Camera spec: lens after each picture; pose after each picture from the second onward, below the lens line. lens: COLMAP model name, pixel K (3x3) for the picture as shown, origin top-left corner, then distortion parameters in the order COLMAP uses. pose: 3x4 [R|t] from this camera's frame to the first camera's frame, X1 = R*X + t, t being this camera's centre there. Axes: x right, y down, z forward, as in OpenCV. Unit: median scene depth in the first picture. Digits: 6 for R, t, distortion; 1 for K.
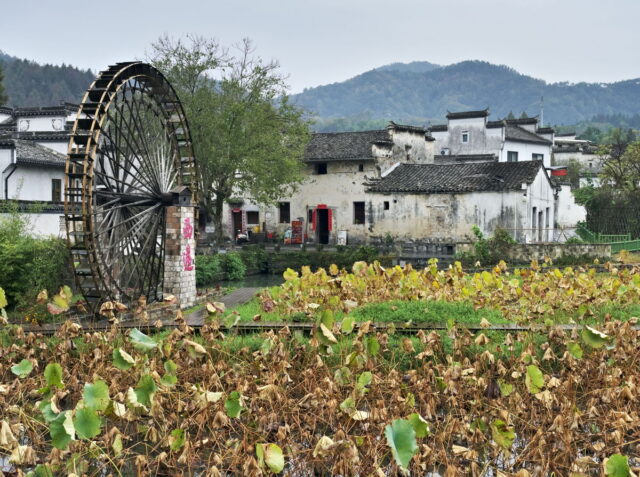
lens RADIAL K [[966.6, 0, 320.0], [0, 966.6, 238.5], [0, 0, 1]] dist [-0.010310, 0.051546]
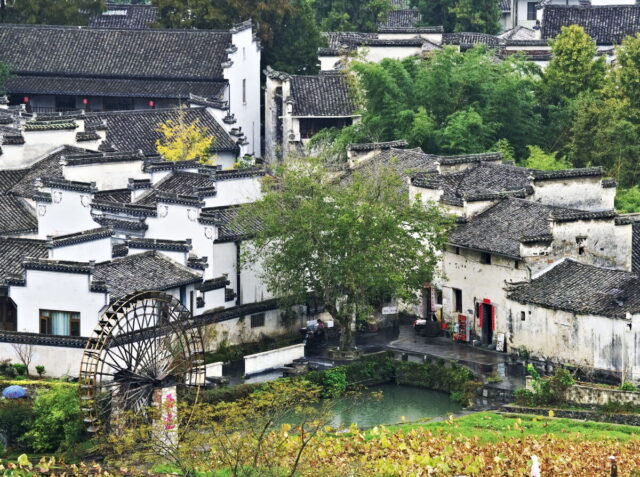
lens RADIAL K [[3921.7, 0, 320.0], [0, 3921.7, 238.5], [0, 0, 1]] dist [2.443531, 1.883865]
pose [[0.914785, 0.047734, -0.401110, 1.375499], [-0.005830, 0.994450, 0.105048, -0.493705], [0.403899, -0.093758, 0.909986, -2.436421]]
